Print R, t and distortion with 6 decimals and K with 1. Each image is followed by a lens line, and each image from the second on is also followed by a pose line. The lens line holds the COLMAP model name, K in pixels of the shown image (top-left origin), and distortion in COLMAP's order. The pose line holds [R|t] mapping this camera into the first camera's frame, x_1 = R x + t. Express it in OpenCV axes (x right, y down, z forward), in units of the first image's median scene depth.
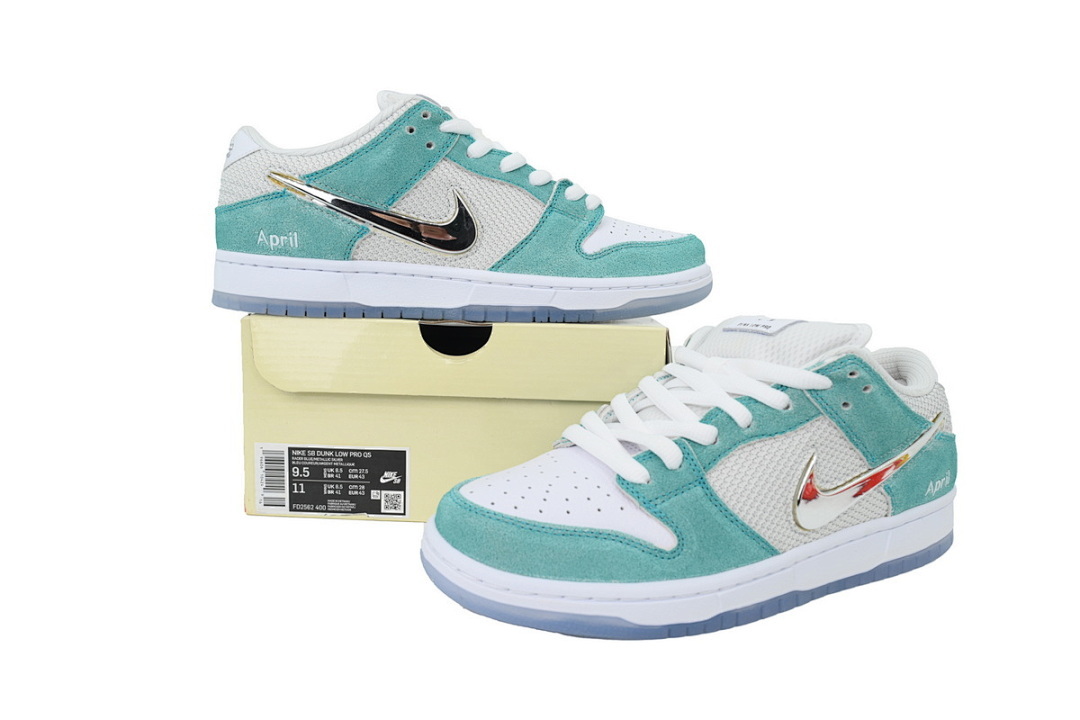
lens RADIAL K [[764.4, 0, 540.0], [0, 764.4, 360.0], [0, 0, 1]] dist [0.034132, -0.001293]
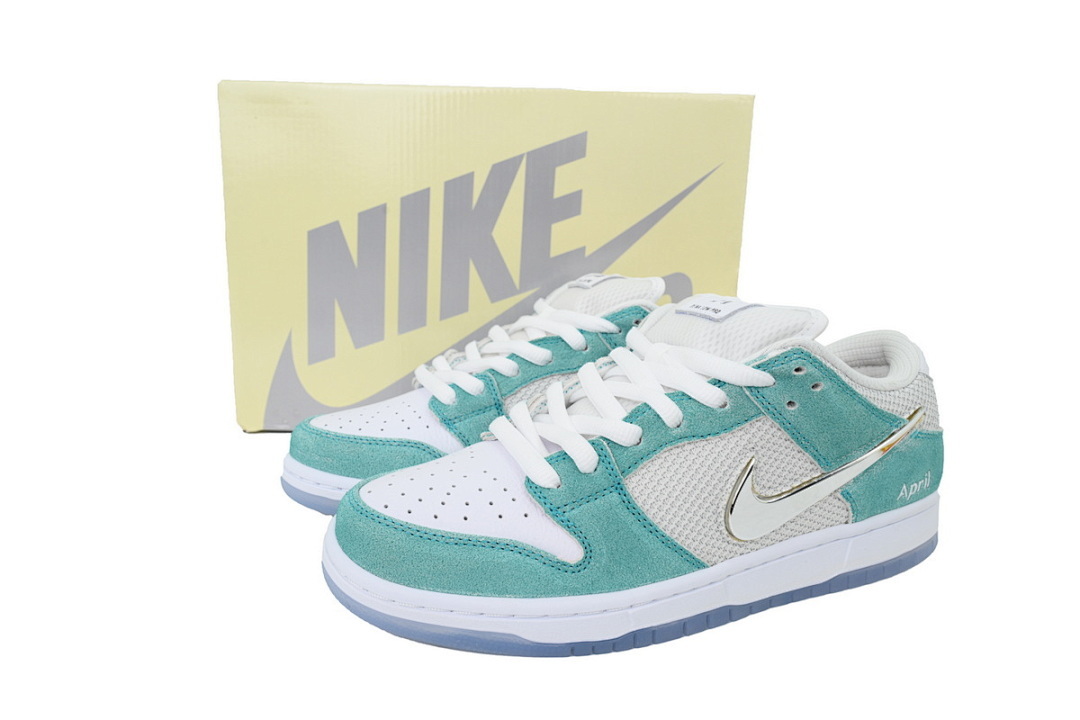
lens RADIAL K [[764.4, 0, 540.0], [0, 764.4, 360.0], [0, 0, 1]] dist [0.034132, -0.001293]
pose [[0.995603, 0.016128, -0.092270, 0.192024], [-0.009218, 0.997153, 0.074840, -0.056215], [0.093214, -0.073660, 0.992918, 0.099689]]
